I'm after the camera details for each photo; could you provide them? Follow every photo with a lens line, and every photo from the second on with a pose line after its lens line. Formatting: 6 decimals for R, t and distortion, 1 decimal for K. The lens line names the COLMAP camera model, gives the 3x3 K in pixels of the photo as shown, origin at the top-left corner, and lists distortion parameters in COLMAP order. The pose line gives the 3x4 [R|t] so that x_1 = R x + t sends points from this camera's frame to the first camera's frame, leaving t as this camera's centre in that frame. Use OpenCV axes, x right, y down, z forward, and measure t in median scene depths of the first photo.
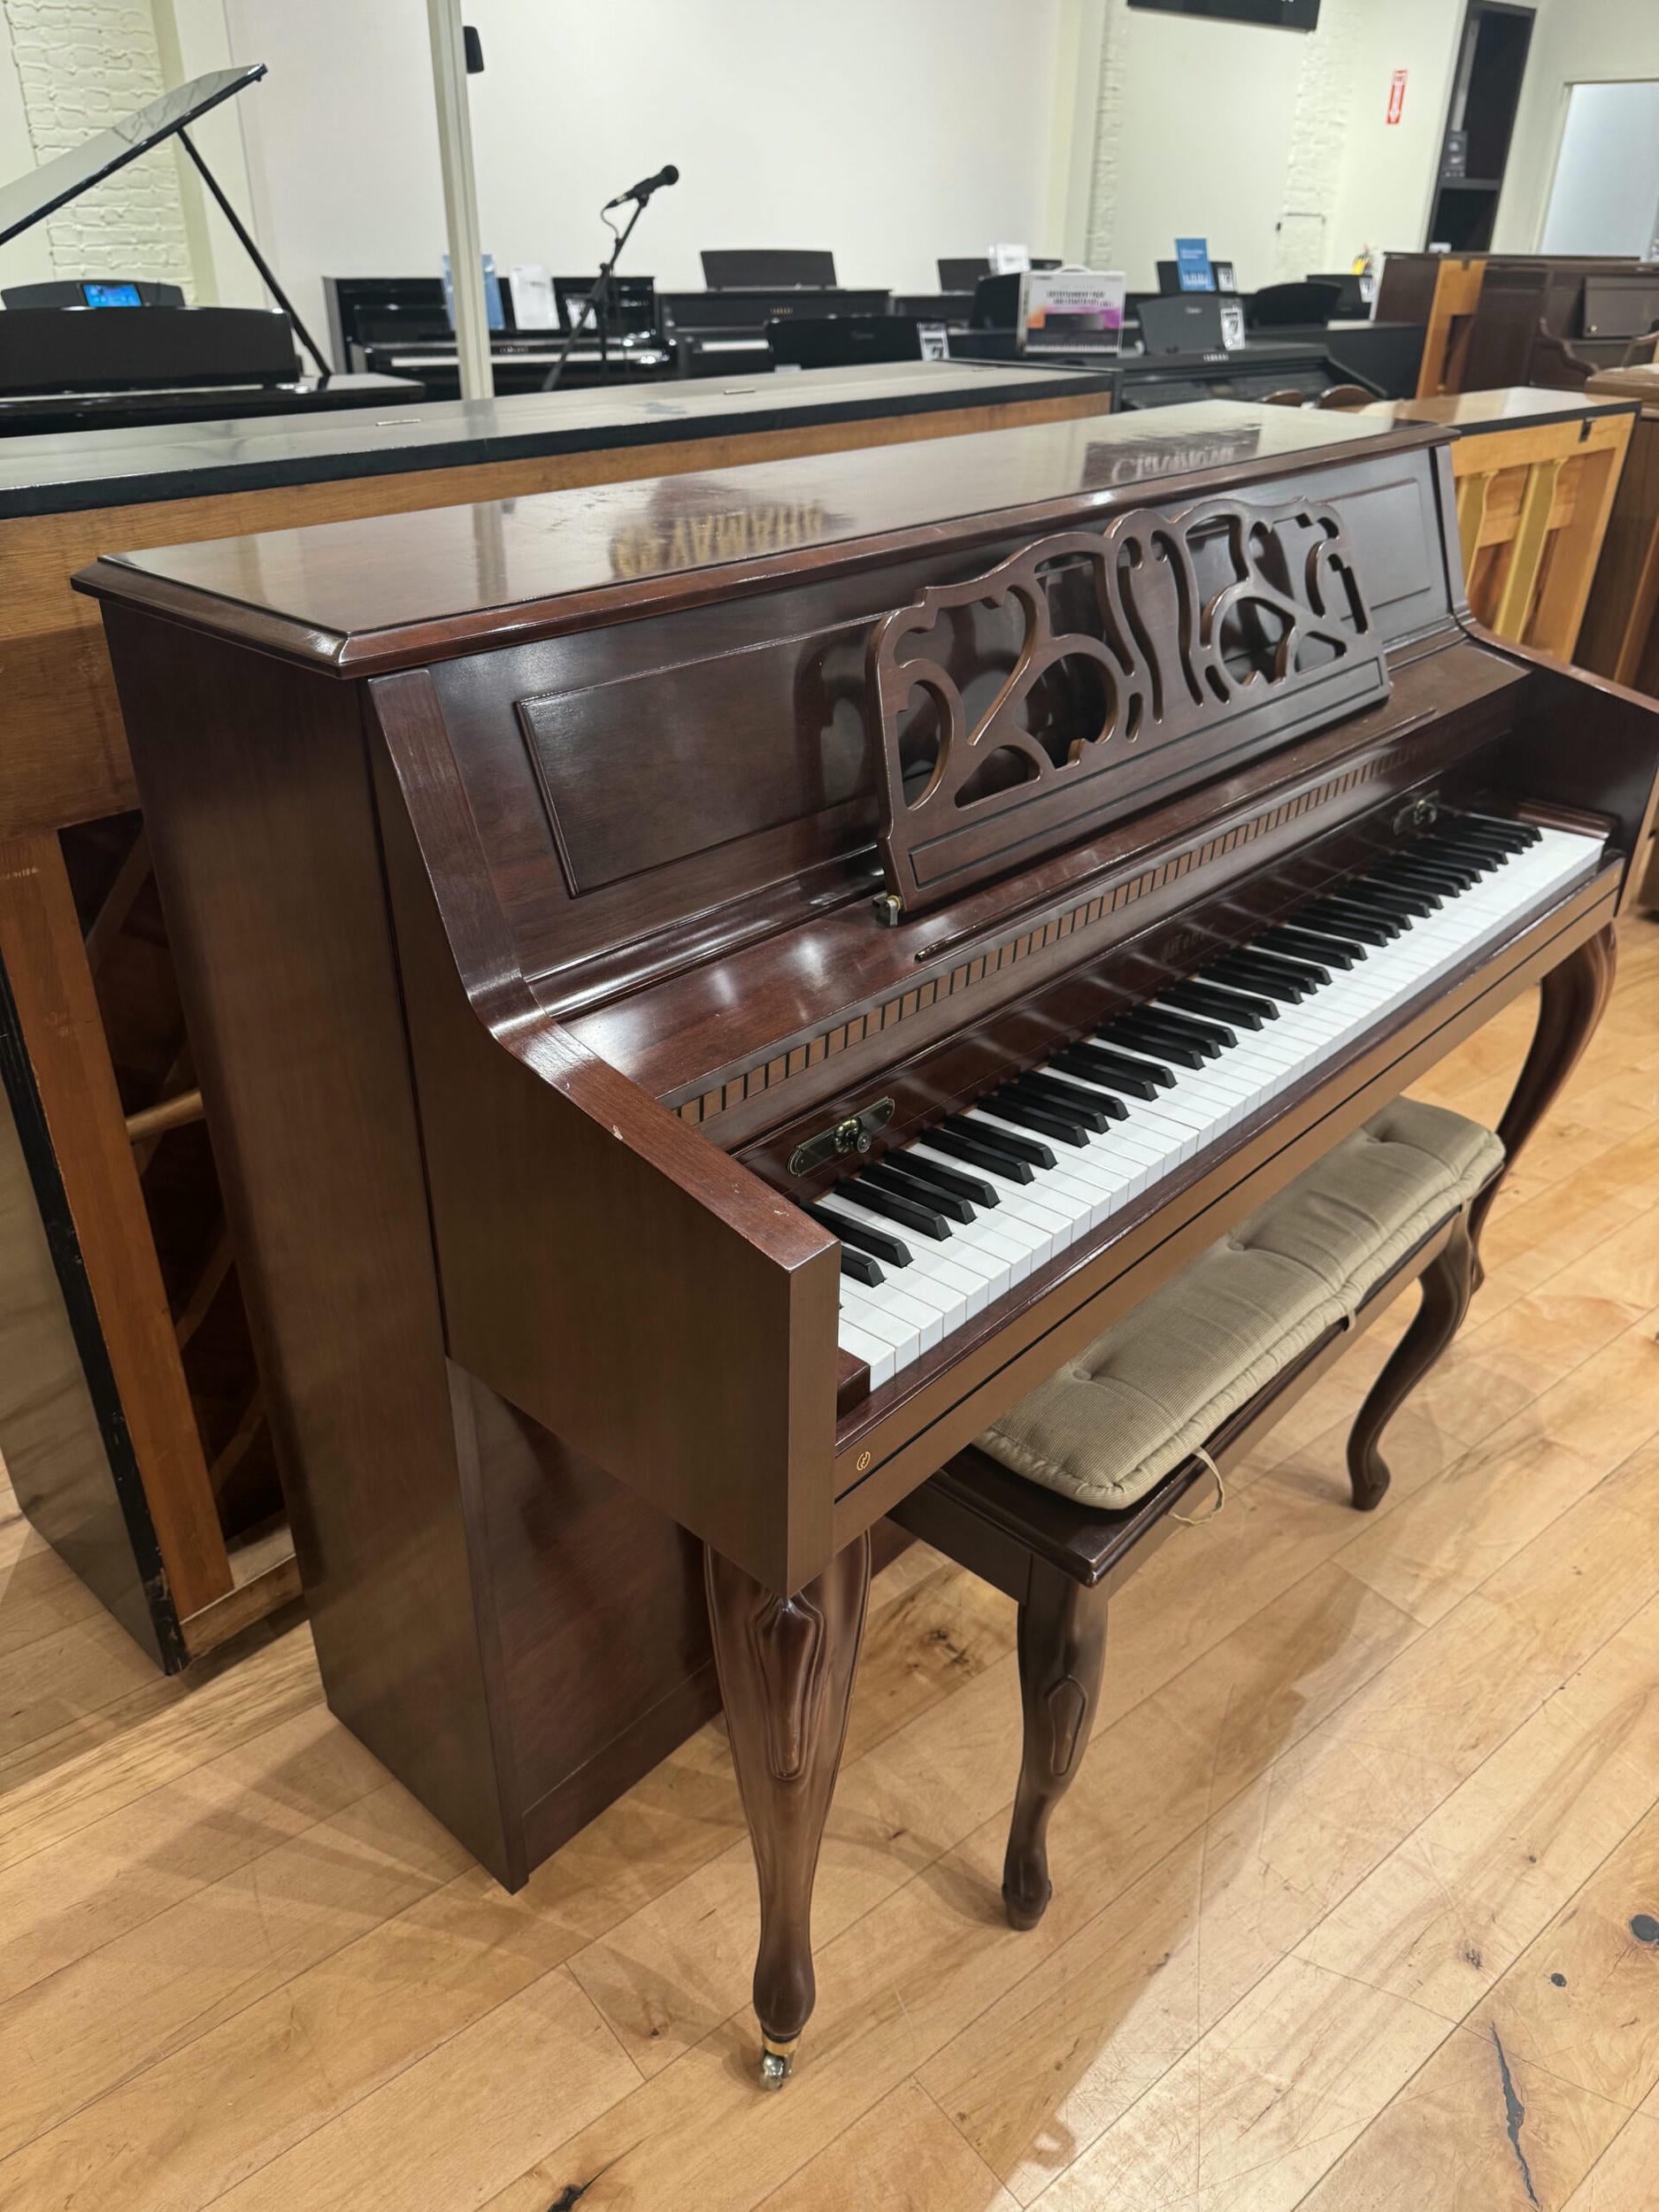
lens RADIAL K [[1538.9, 0, 829.5], [0, 1538.9, 1106.0], [0, 0, 1]] dist [0.064721, -0.002765]
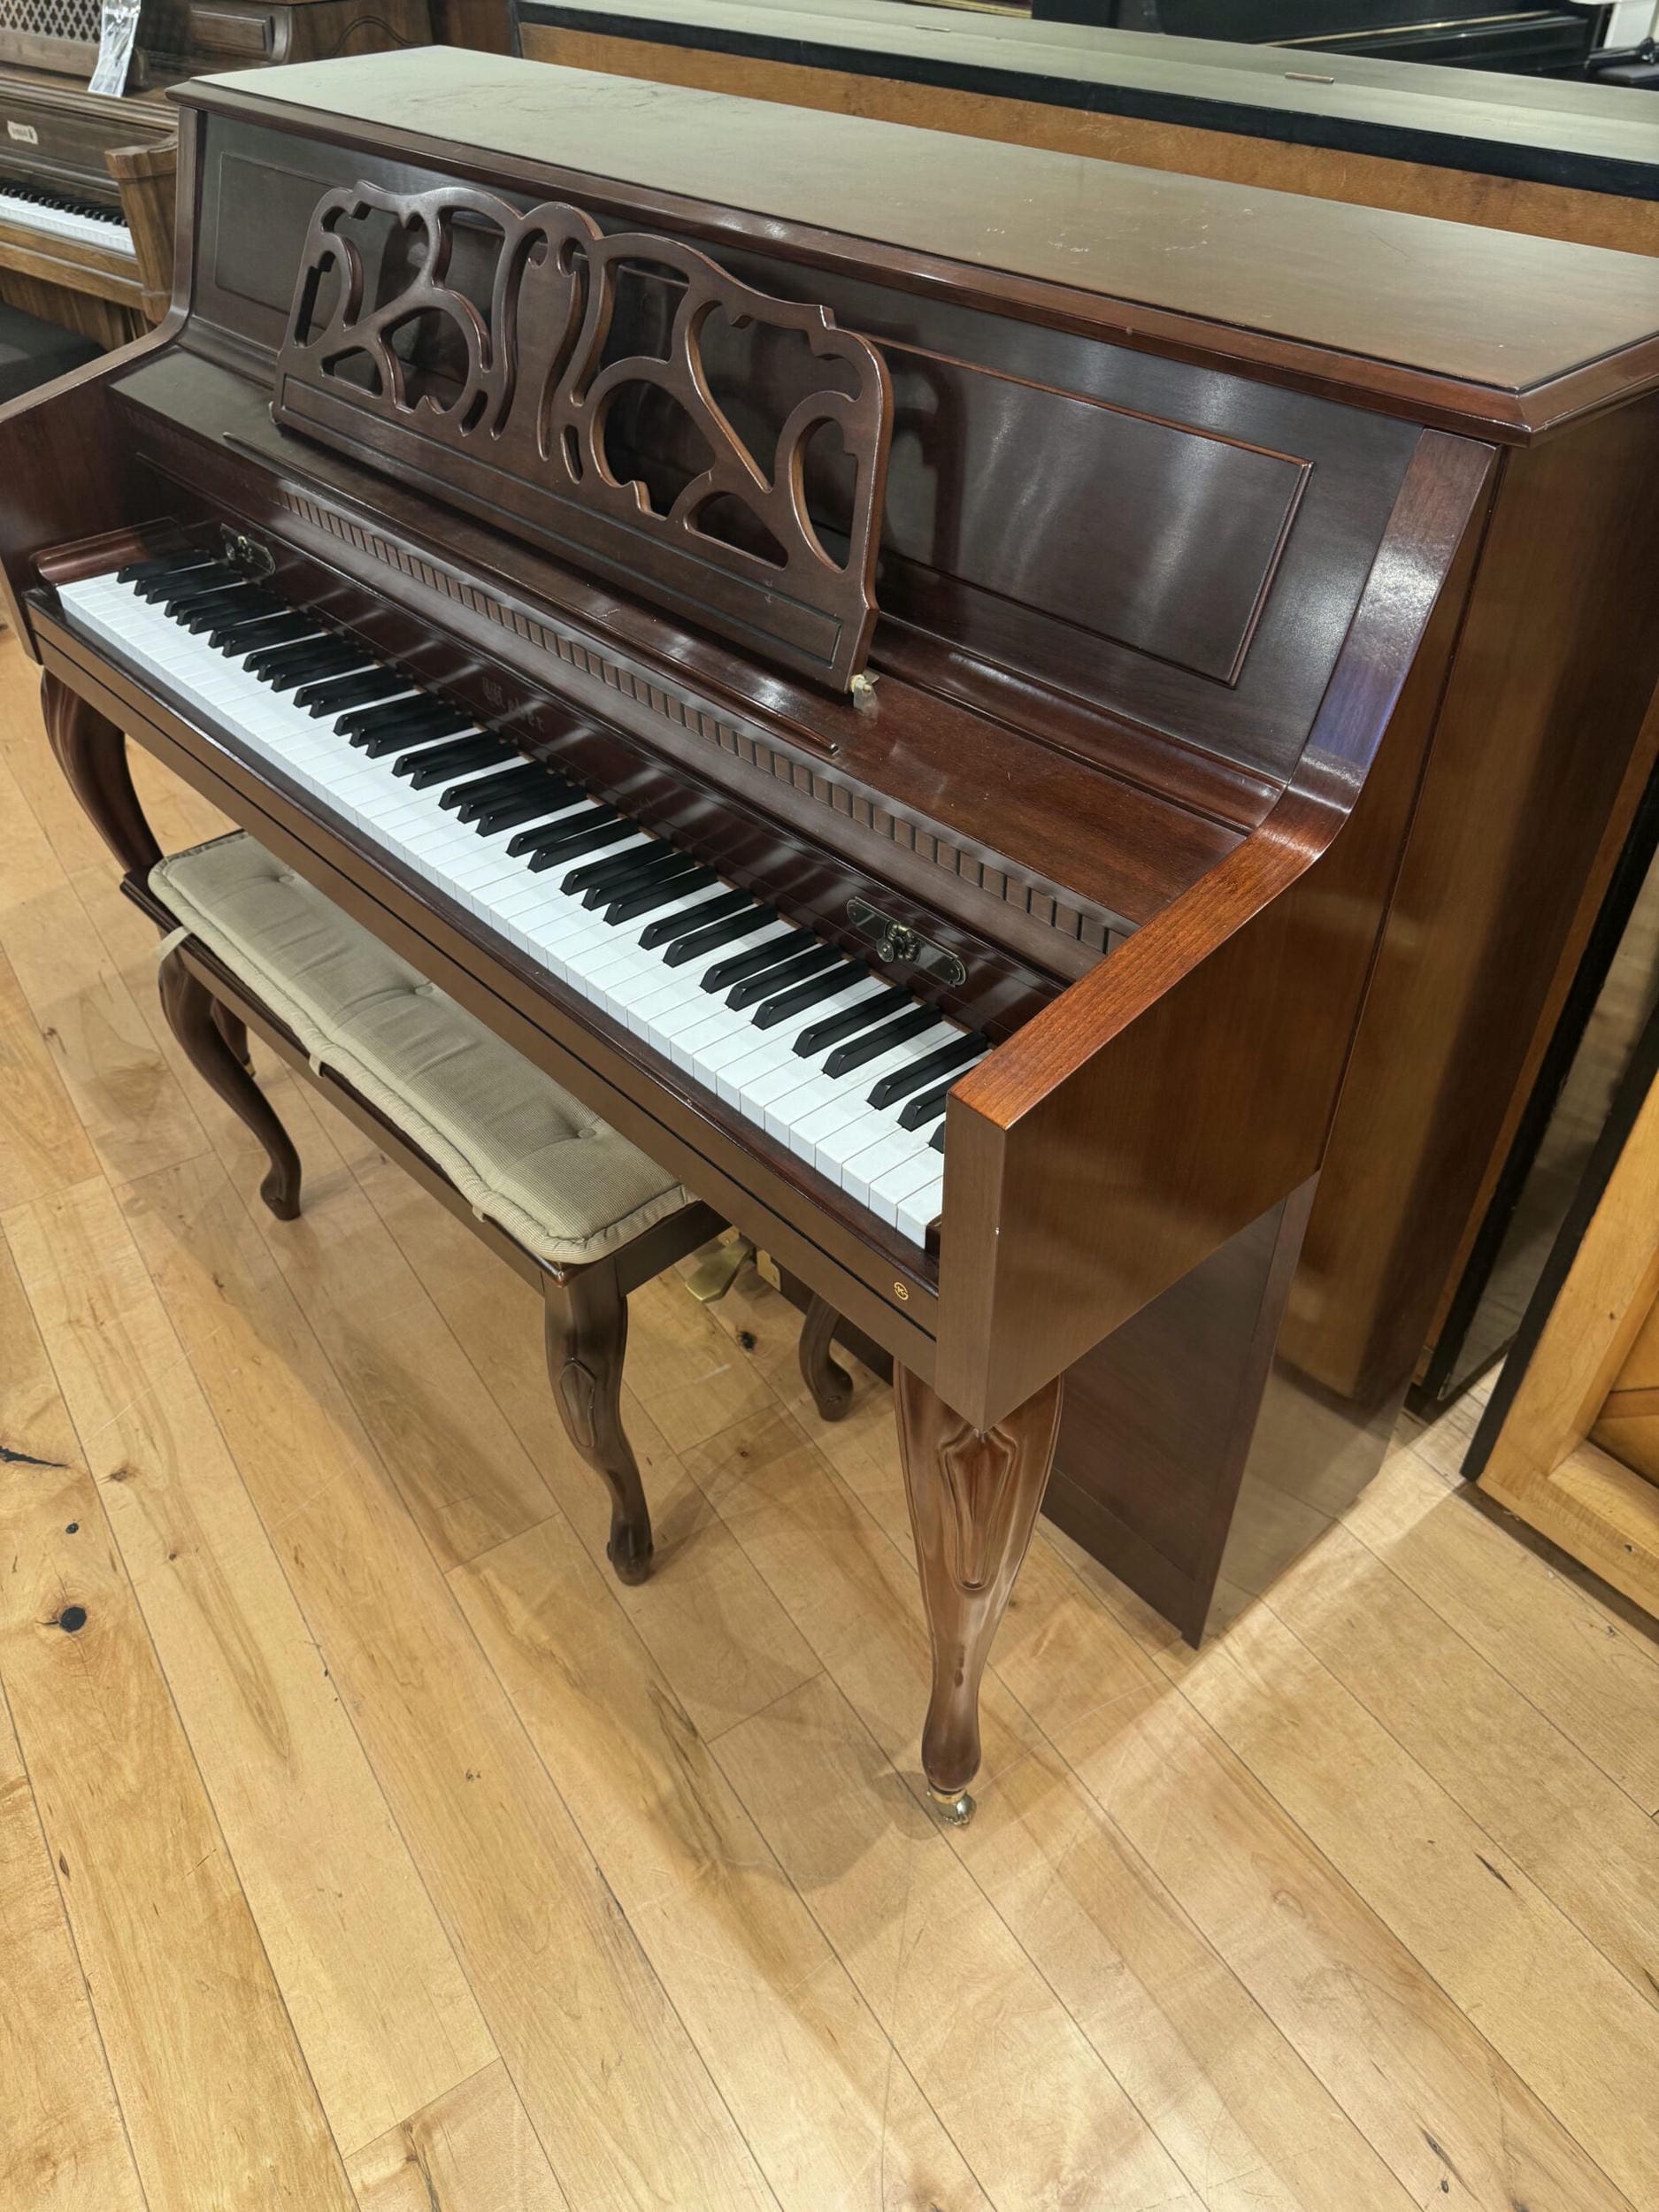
lens RADIAL K [[1538.9, 0, 829.5], [0, 1538.9, 1106.0], [0, 0, 1]] dist [0.064721, -0.002765]
pose [[-0.086014, 0.638444, -0.764847, 1.133635], [-0.510713, 0.630901, 0.584069, -0.626153], [0.855438, 0.440856, 0.271795, 1.059579]]
